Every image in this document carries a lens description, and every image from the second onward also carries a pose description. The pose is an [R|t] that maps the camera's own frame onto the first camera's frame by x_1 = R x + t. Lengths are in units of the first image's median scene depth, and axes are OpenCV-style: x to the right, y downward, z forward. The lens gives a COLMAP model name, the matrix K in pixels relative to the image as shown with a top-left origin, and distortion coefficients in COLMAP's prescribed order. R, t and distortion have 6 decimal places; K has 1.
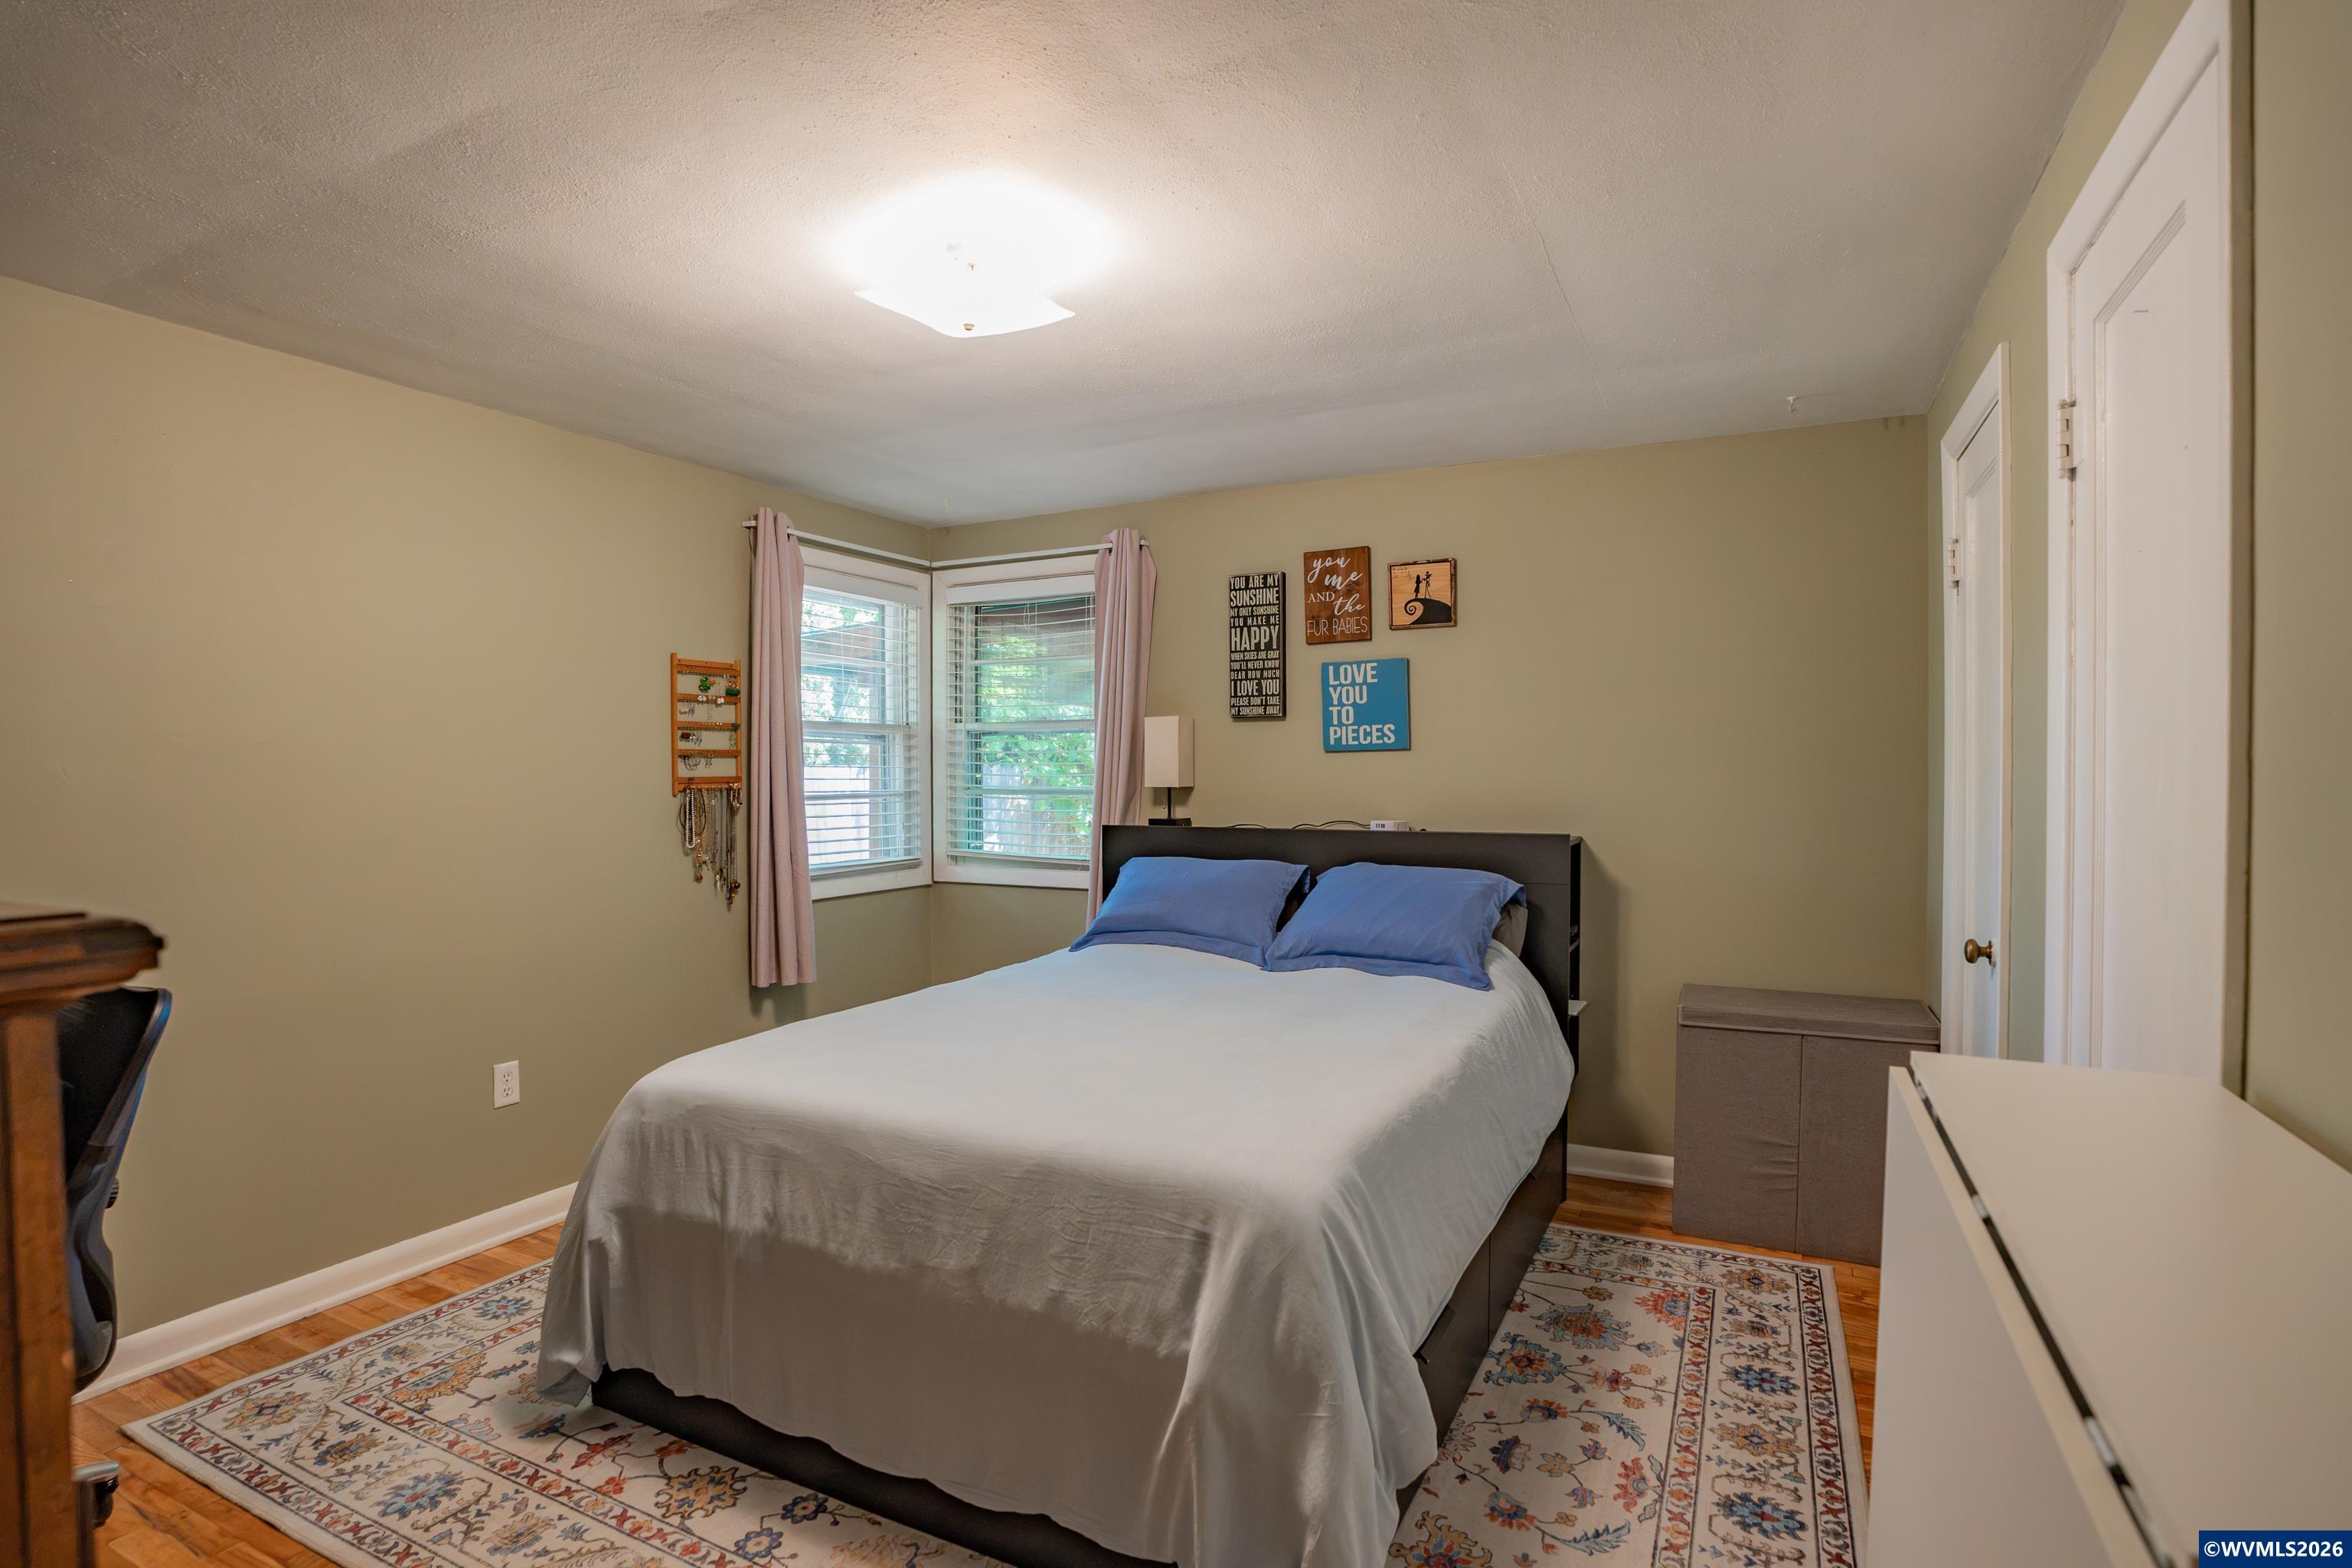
lens RADIAL K [[1149.5, 0, 1179.2], [0, 1149.5, 775.7], [0, 0, 1]] dist [-0.001053, -0.000138]
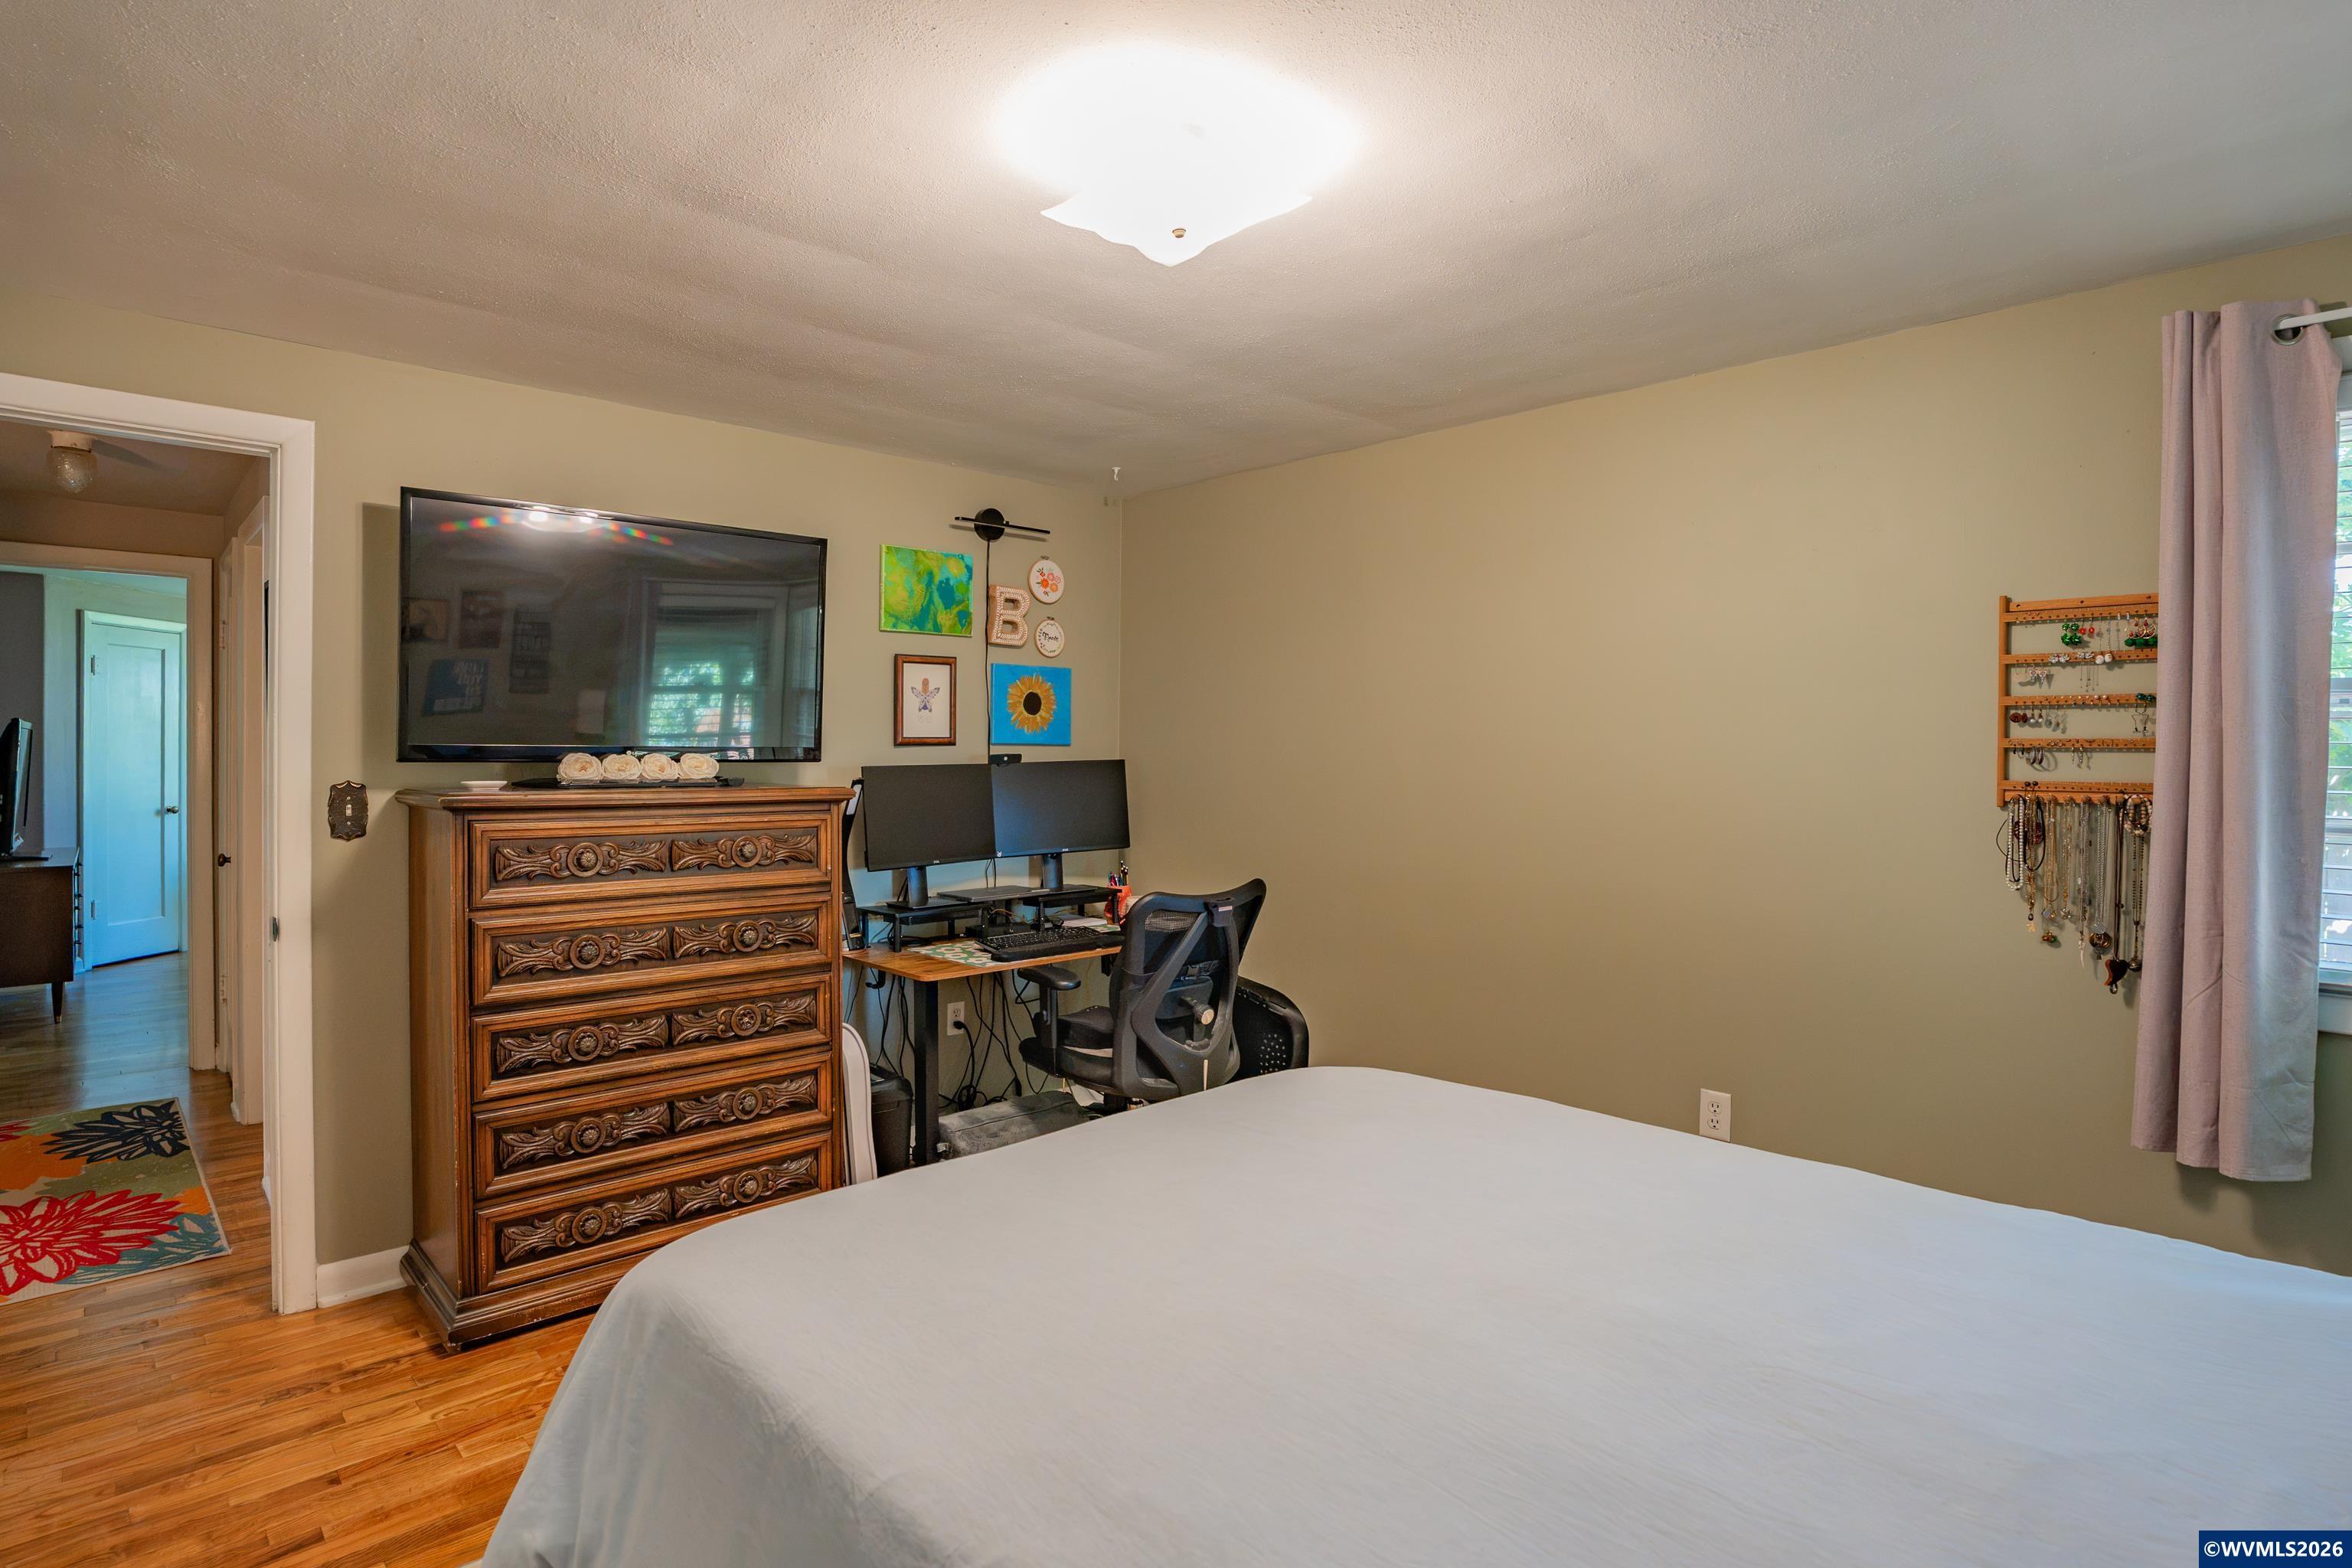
lens RADIAL K [[1149.5, 0, 1179.2], [0, 1149.5, 775.7], [0, 0, 1]] dist [-0.001053, -0.000138]
pose [[-0.316610, 0.006277, -0.948535, 0.343056], [-0.012552, 0.999863, 0.010807, -0.003518], [0.948473, 0.015327, -0.316488, 0.737743]]
